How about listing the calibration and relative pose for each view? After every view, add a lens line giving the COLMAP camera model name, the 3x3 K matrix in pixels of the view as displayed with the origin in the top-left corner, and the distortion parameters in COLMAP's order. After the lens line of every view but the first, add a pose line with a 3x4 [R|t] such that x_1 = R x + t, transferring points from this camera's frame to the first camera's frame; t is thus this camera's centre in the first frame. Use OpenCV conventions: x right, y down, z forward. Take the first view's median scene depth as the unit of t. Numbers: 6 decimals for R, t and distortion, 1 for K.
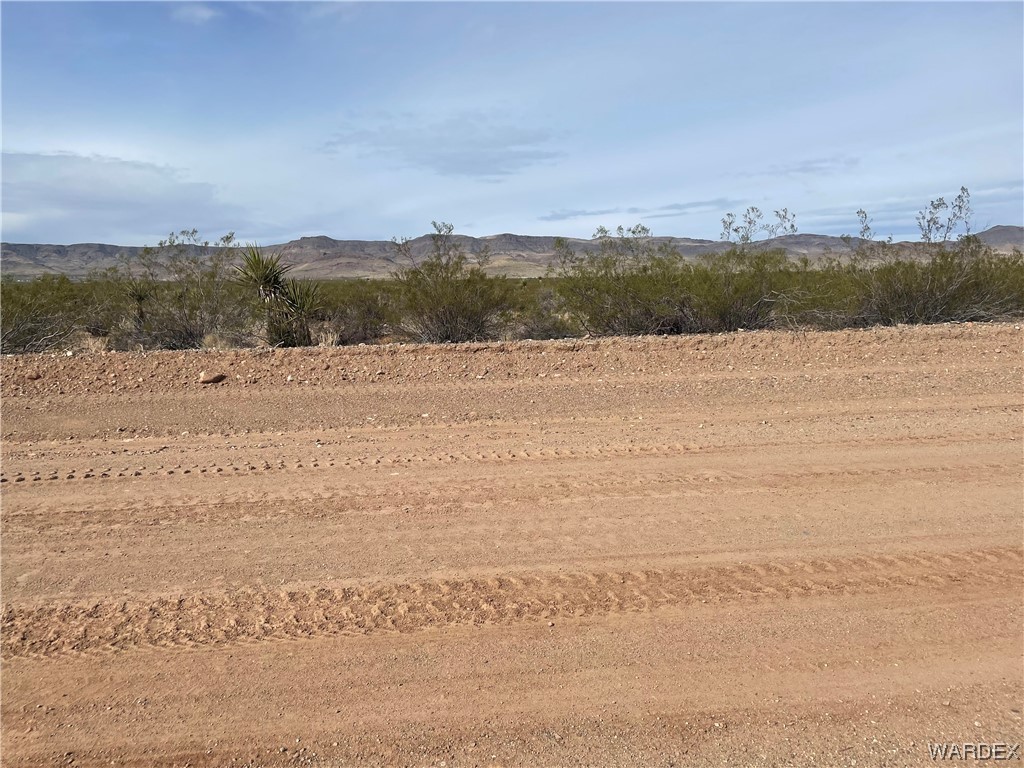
lens RADIAL K [[766.6, 0, 476.8], [0, 766.6, 381.8], [0, 0, 1]] dist [0.051304, -0.069235]
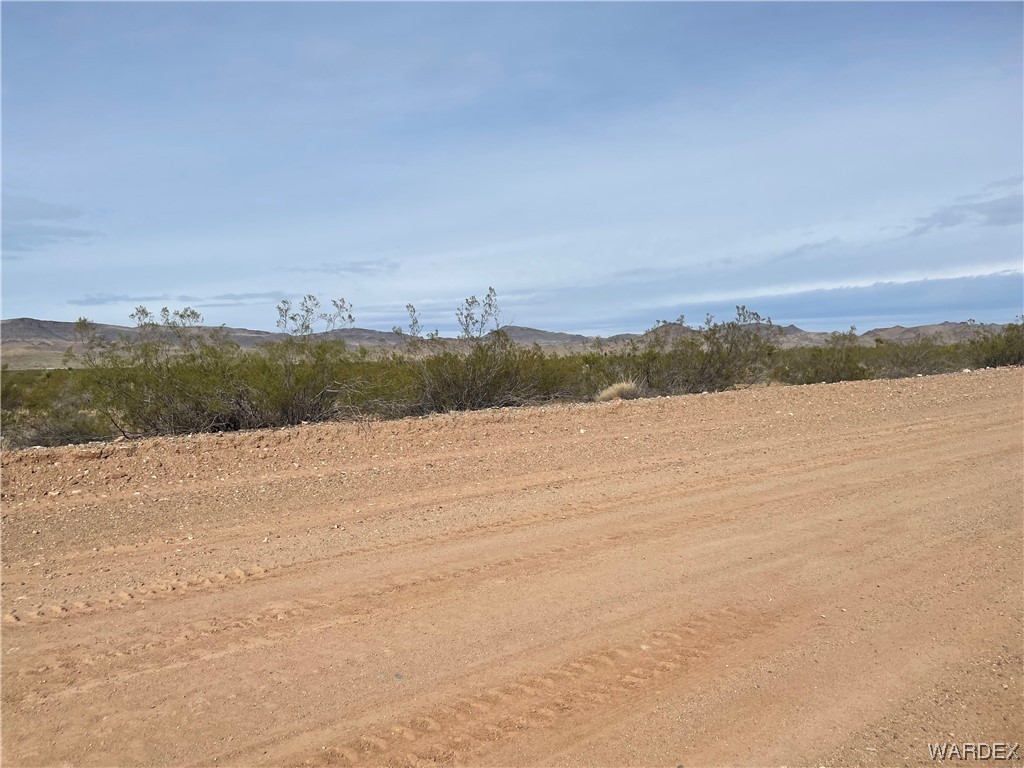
lens RADIAL K [[762.0, 0, 510.0], [0, 762.0, 380.0], [0, 0, 1]] dist [0.087652, -0.115029]
pose [[0.828259, -0.011981, 0.560218, 0.029995], [0.078625, 0.992365, -0.095021, -0.011560], [-0.554802, 0.122750, 0.822877, 0.095048]]
